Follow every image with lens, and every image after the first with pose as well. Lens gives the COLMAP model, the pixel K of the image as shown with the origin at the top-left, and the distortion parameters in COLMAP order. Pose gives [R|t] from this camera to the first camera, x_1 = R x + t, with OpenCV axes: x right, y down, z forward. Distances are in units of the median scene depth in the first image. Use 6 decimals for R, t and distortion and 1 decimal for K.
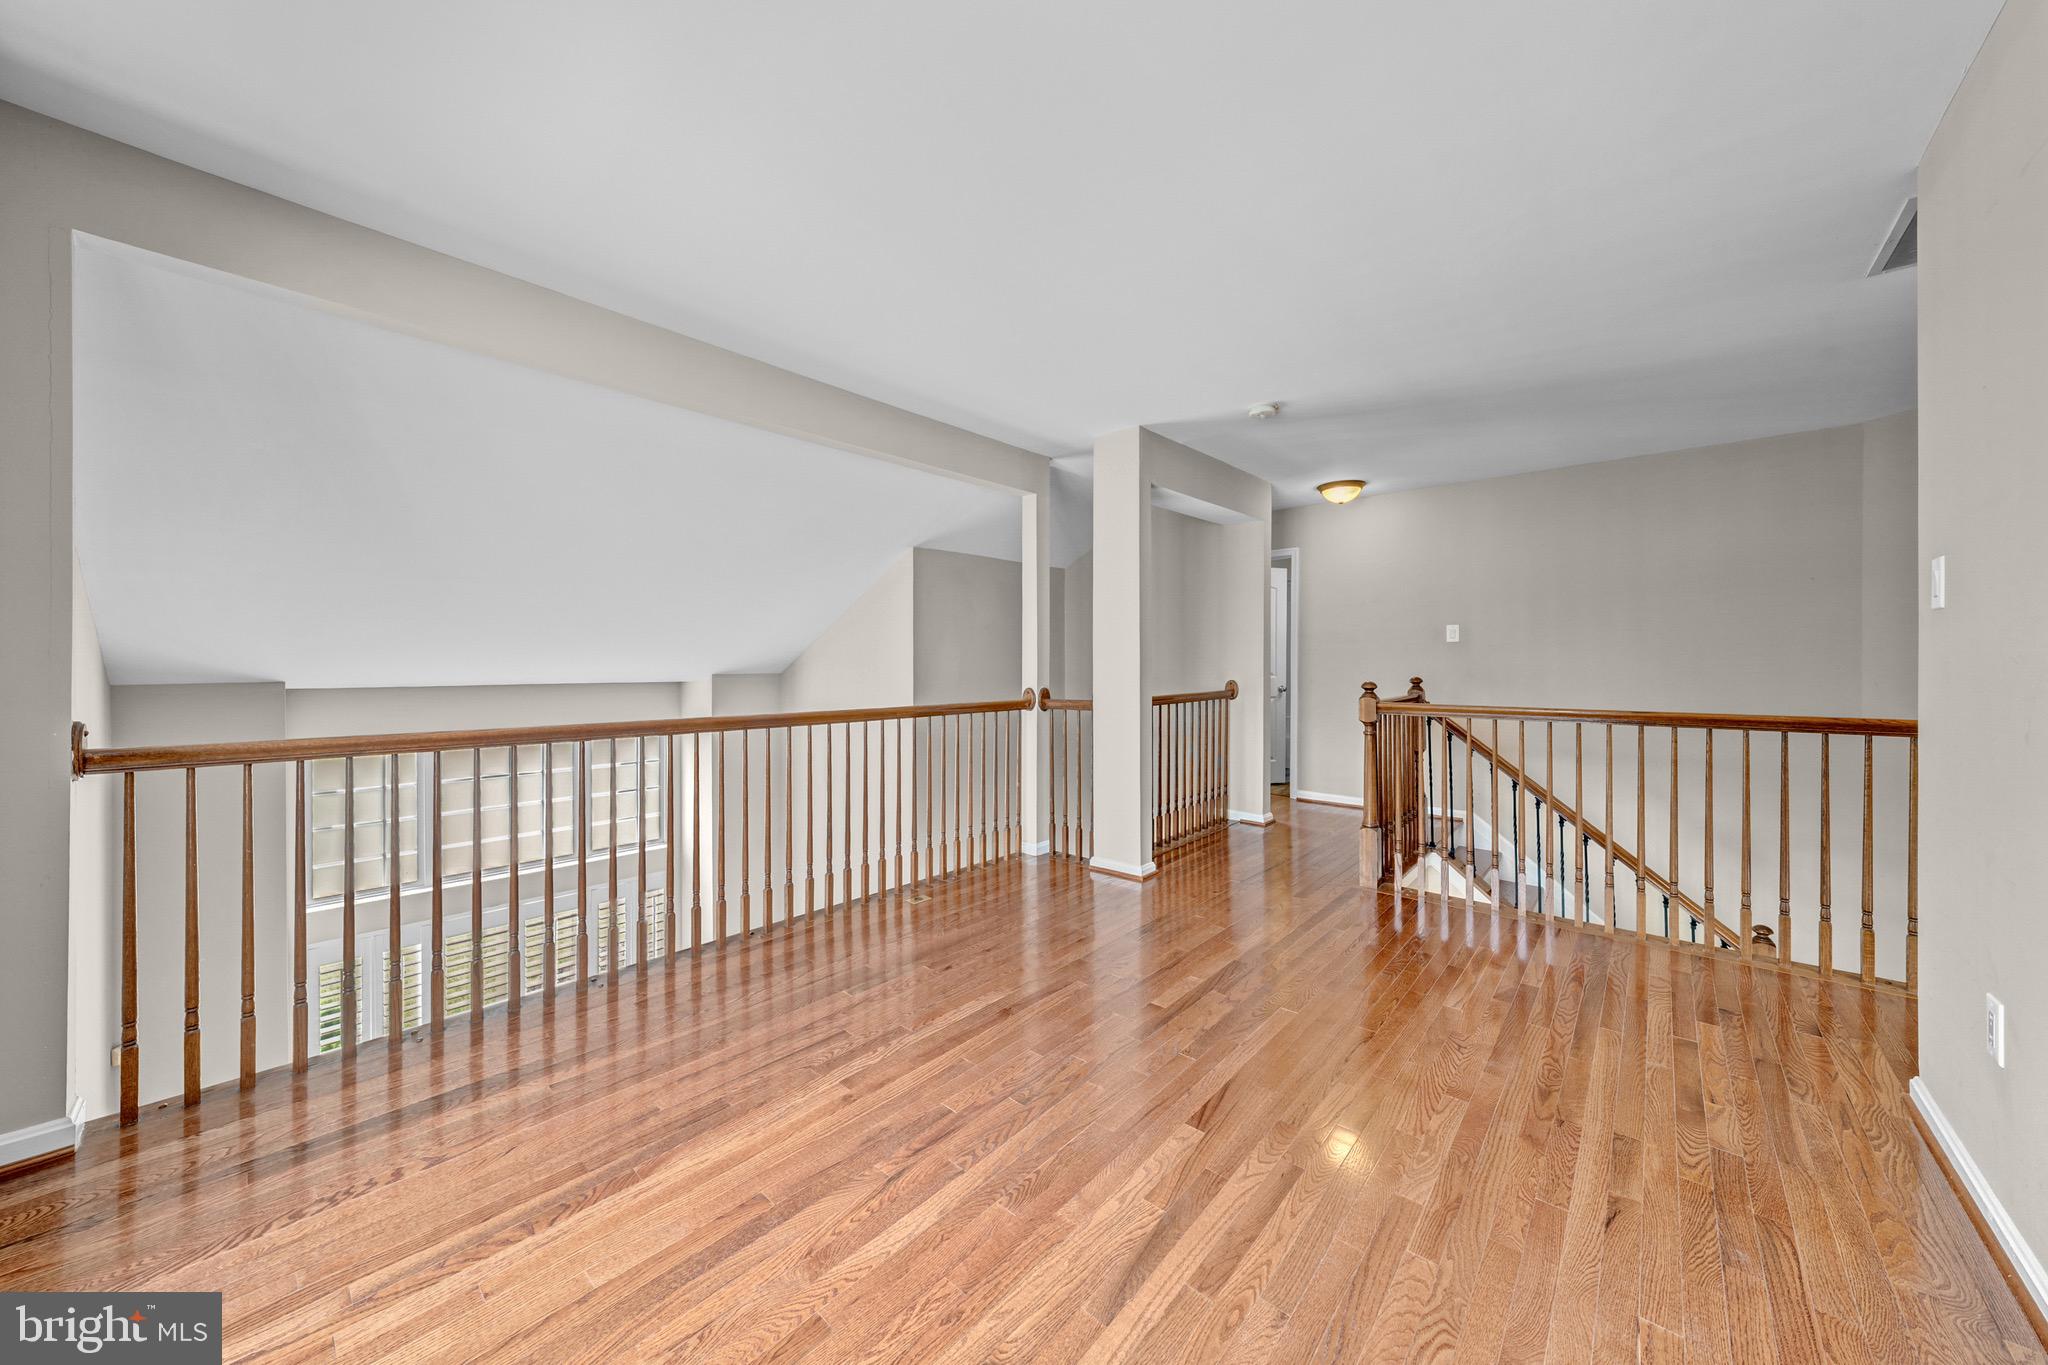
lens RADIAL K [[702.5, 0, 1020.6], [0, 702.5, 660.6], [0, 0, 1]] dist [0.000718, 0.000262]
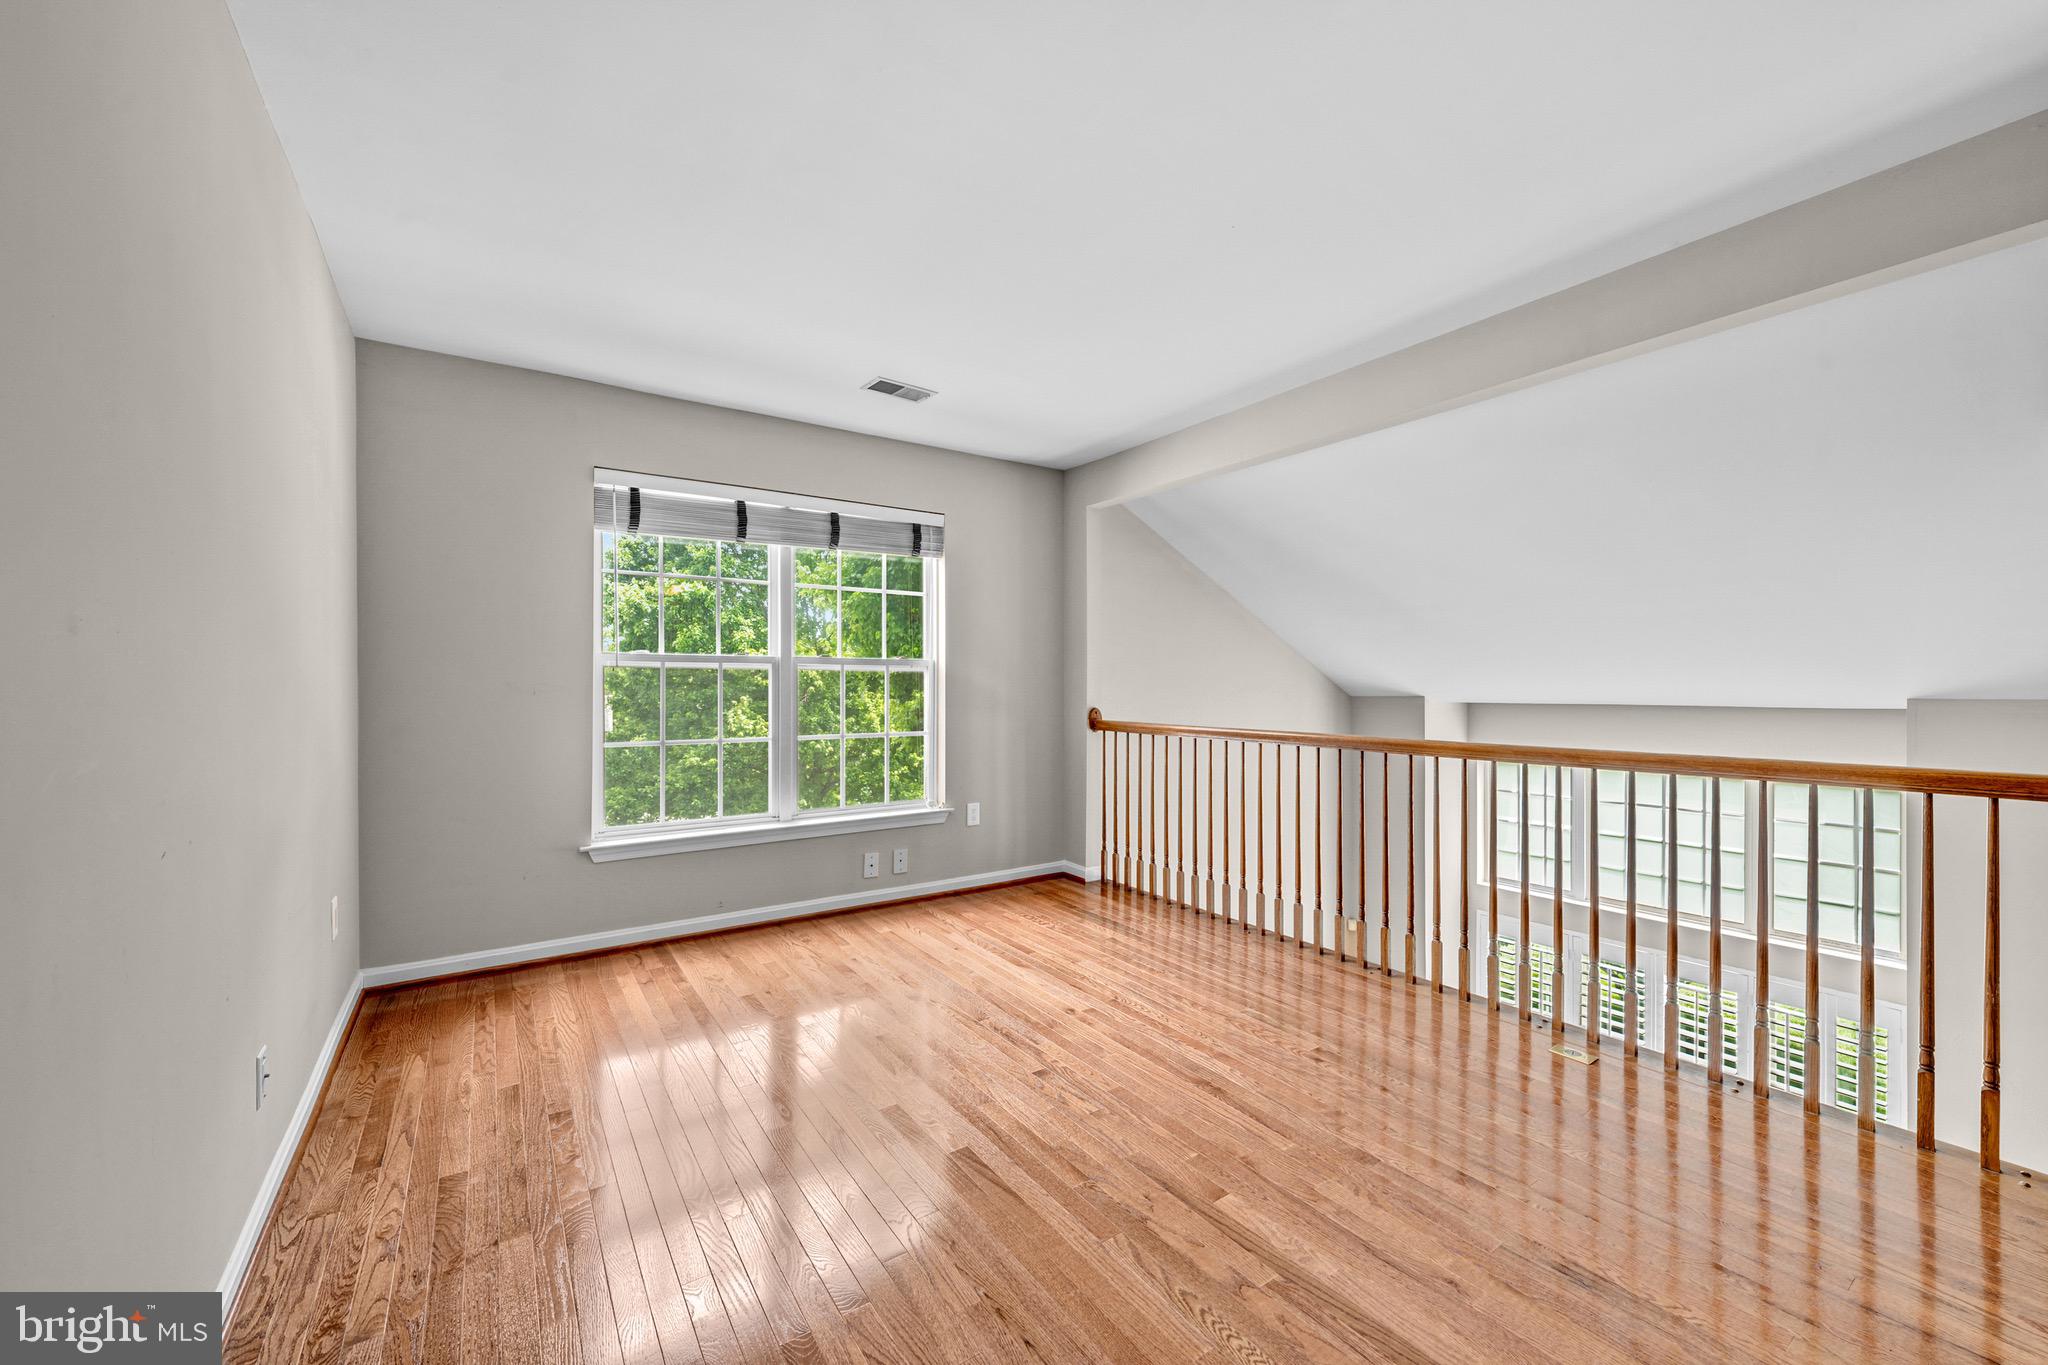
lens RADIAL K [[800.1, 0, 1024.0], [0, 800.1, 682.5], [0, 0, 1]] dist [-0.010265, -0.000076]
pose [[-0.244463, -0.002126, -0.969656, 0.698367], [0.008700, 0.999953, -0.004385, 0.004437], [0.969620, -0.009508, -0.244433, 0.725008]]
